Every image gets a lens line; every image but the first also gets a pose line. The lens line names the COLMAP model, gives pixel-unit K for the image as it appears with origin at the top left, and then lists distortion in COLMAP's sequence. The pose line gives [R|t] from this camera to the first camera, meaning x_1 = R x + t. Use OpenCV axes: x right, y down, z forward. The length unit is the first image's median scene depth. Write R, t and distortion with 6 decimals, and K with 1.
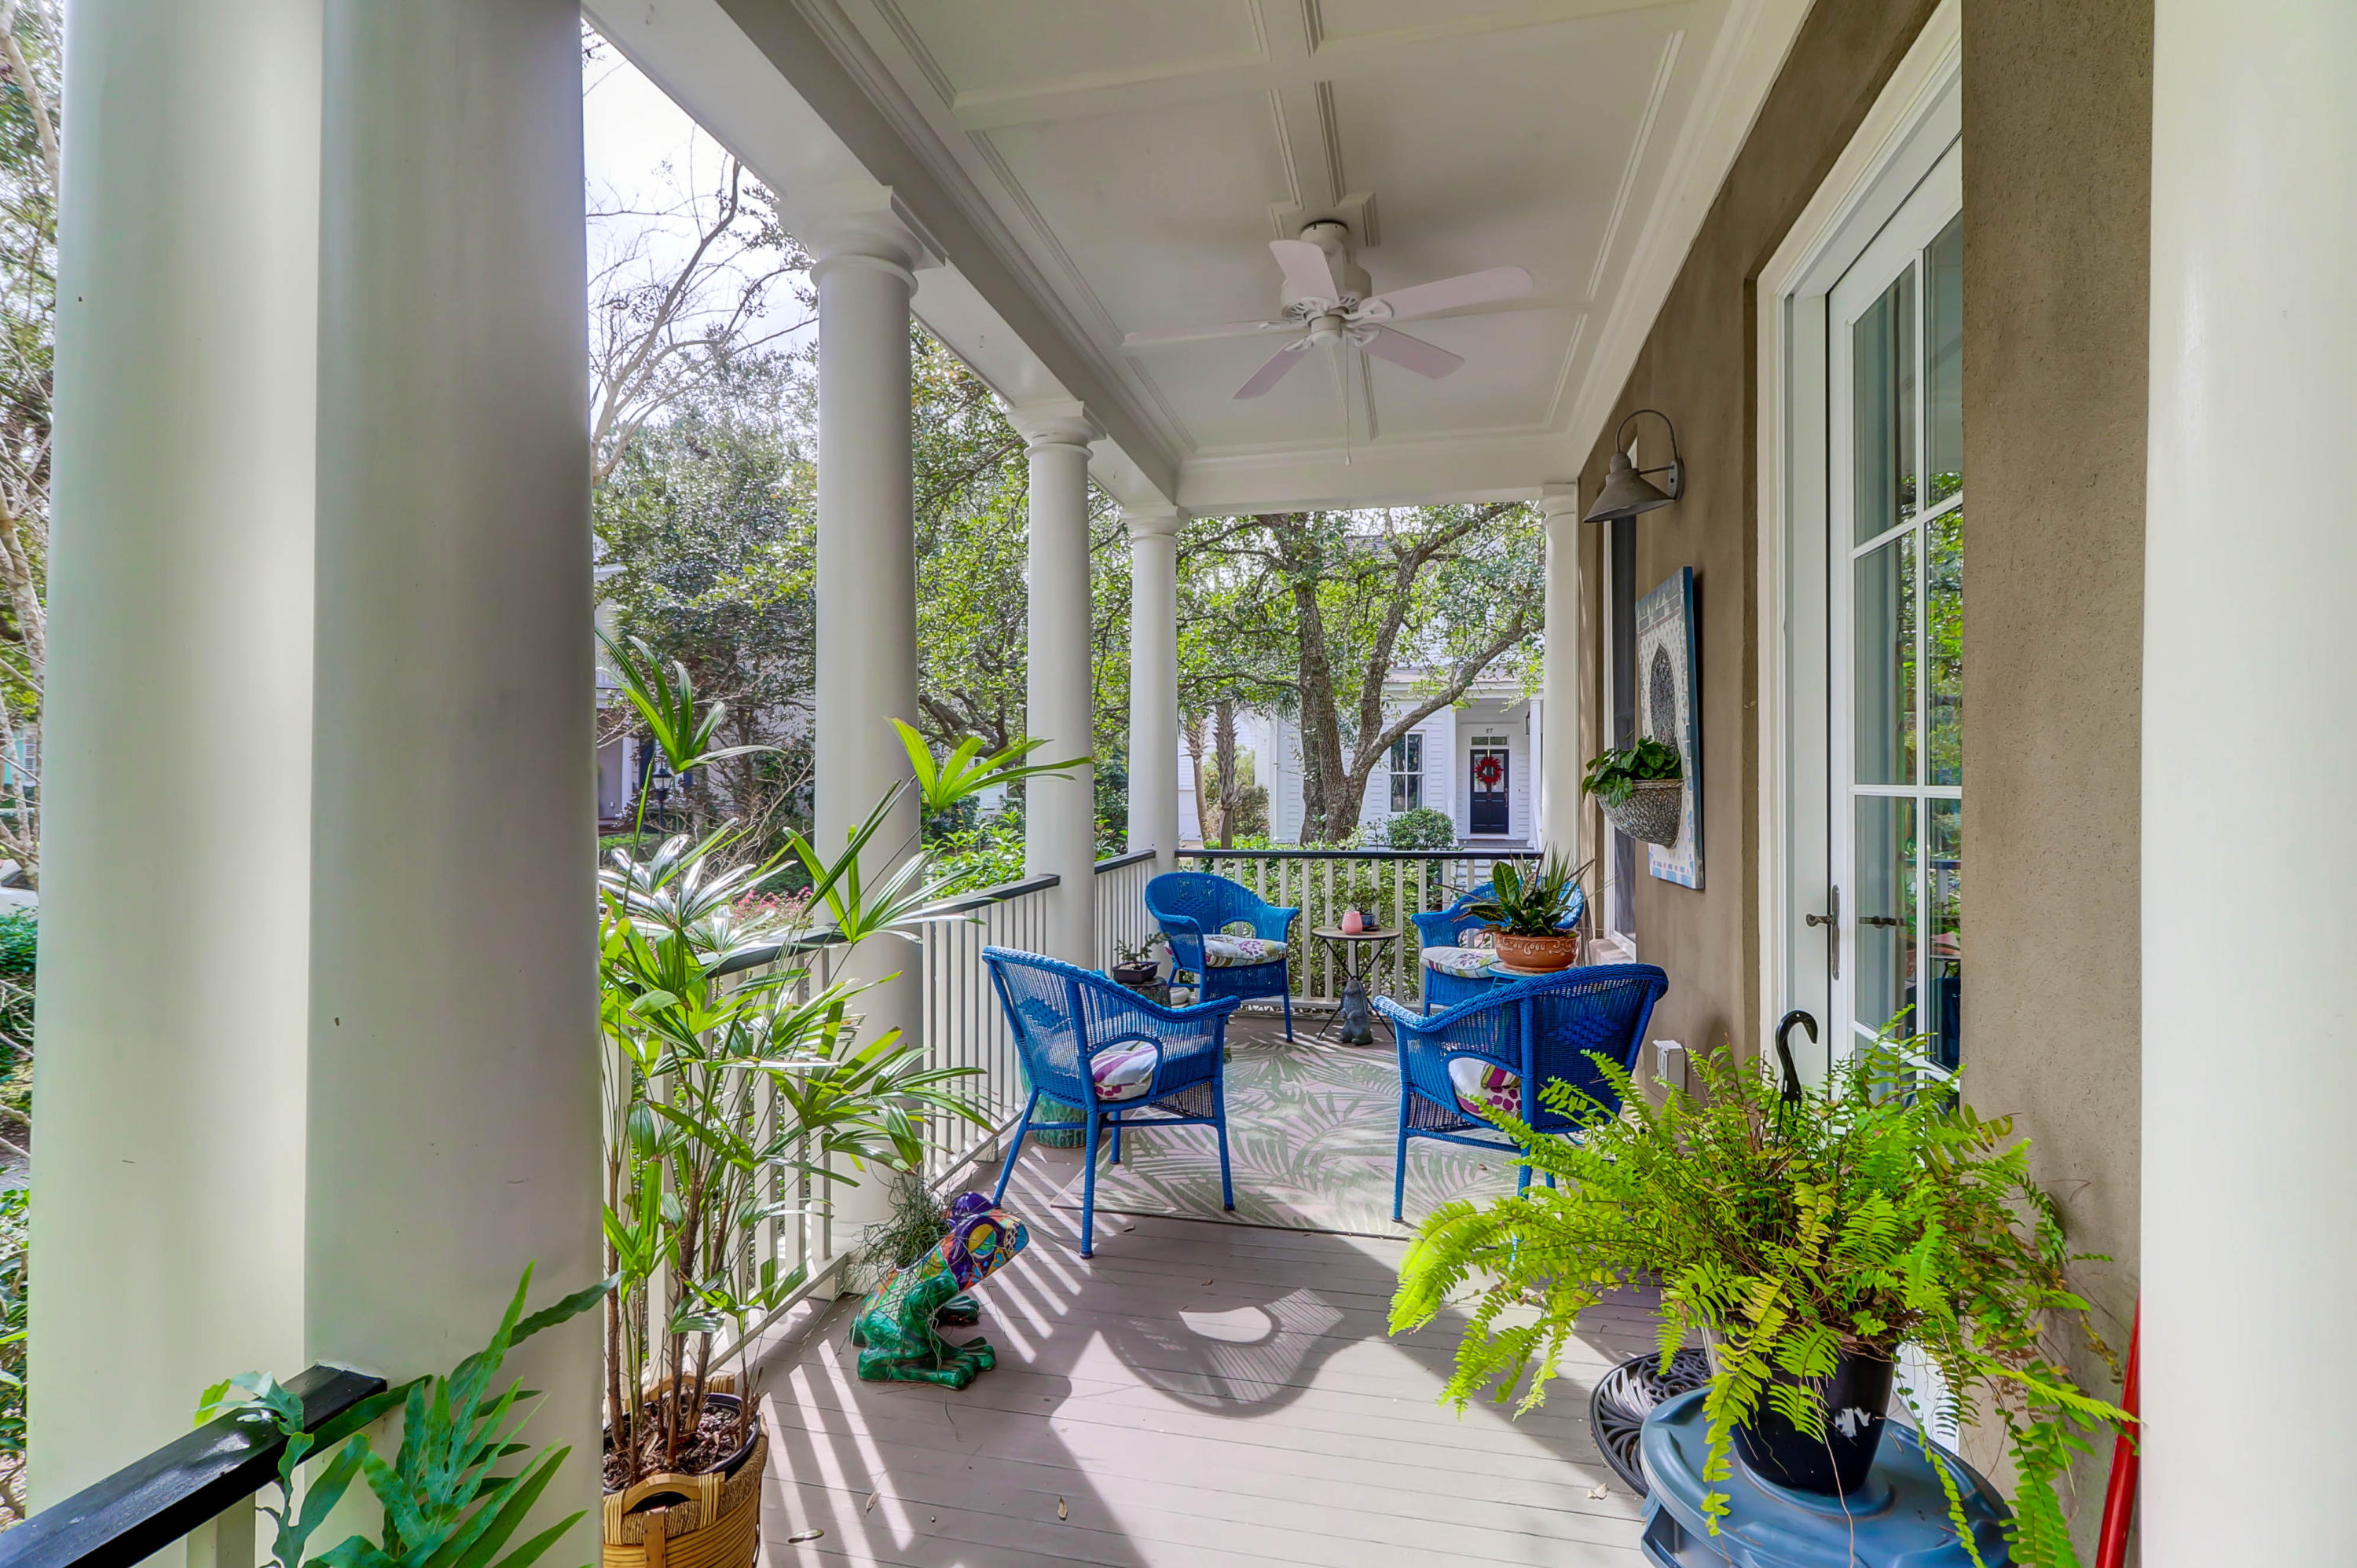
lens RADIAL K [[1086.2, 0, 1181.4], [0, 1086.2, 779.5], [0, 0, 1]] dist [0.000755, 0.000014]
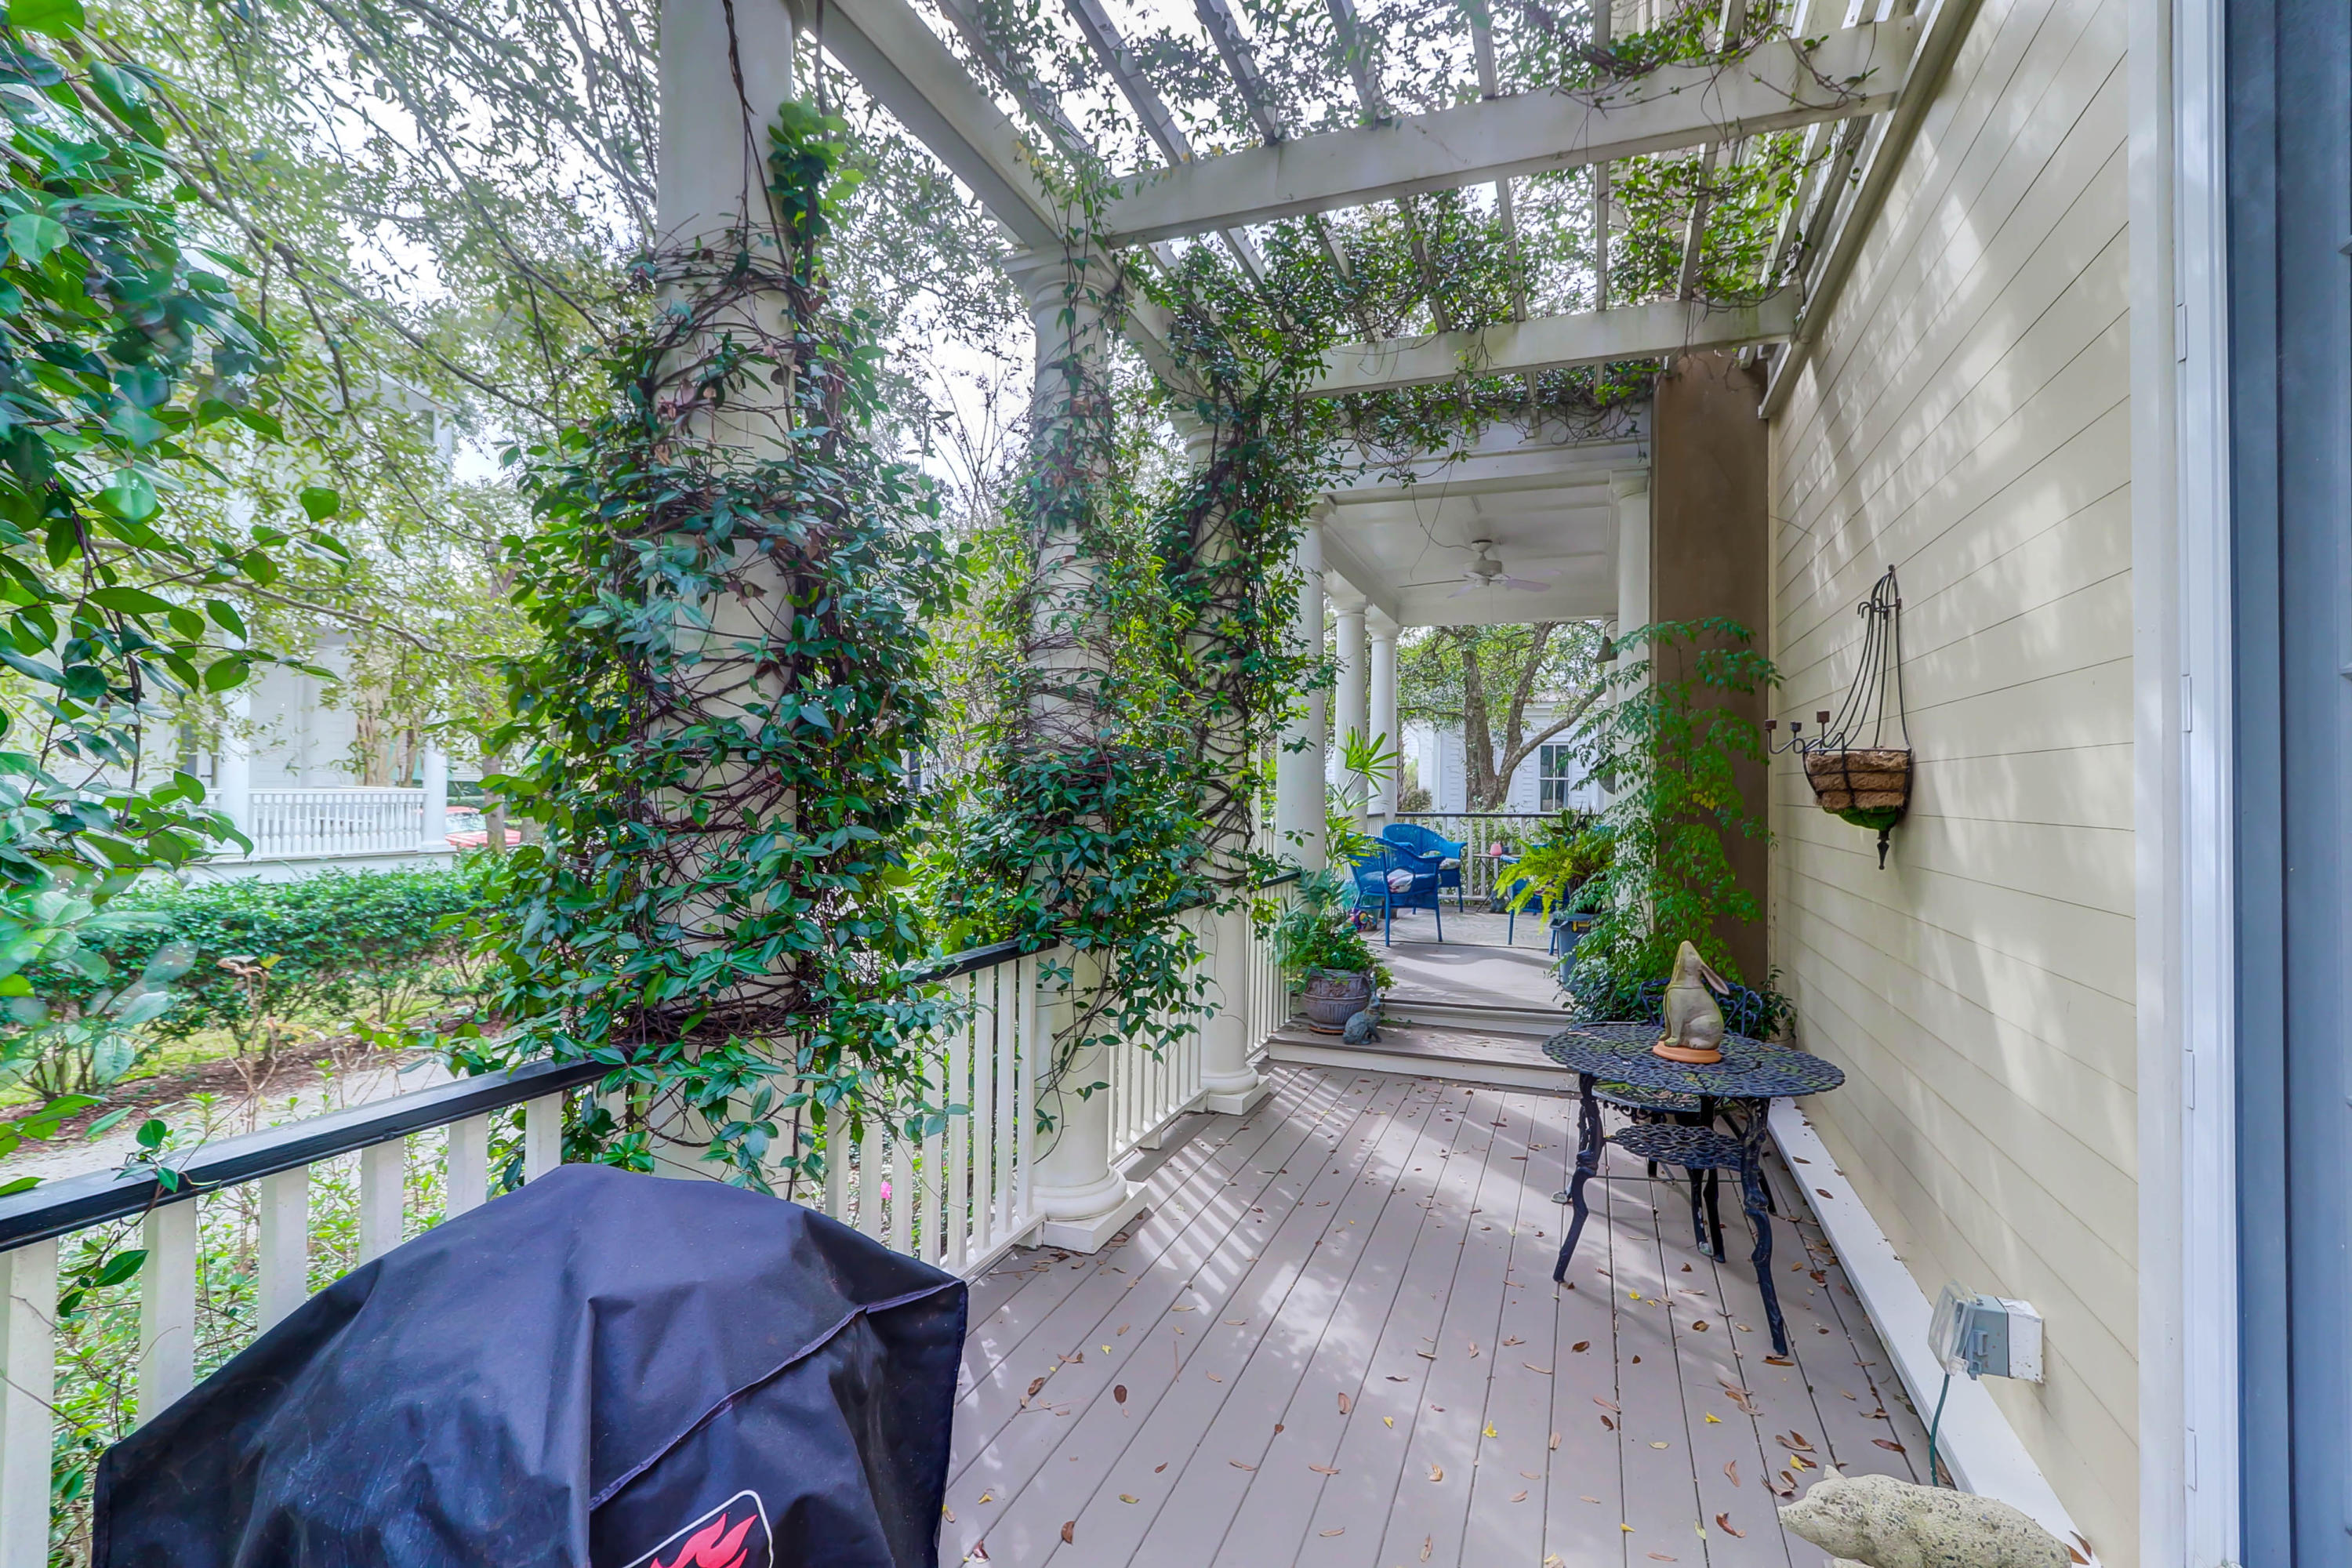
lens RADIAL K [[1083.9, 0, 1170.0], [0, 1083.9, 781.4], [0, 0, 1]] dist [0.000755, 0.000014]
pose [[0.988977, 0.009609, -0.147759, -0.102051], [-0.010392, 0.999936, -0.004528, 0.024292], [0.147706, 0.006013, 0.989013, -0.767323]]
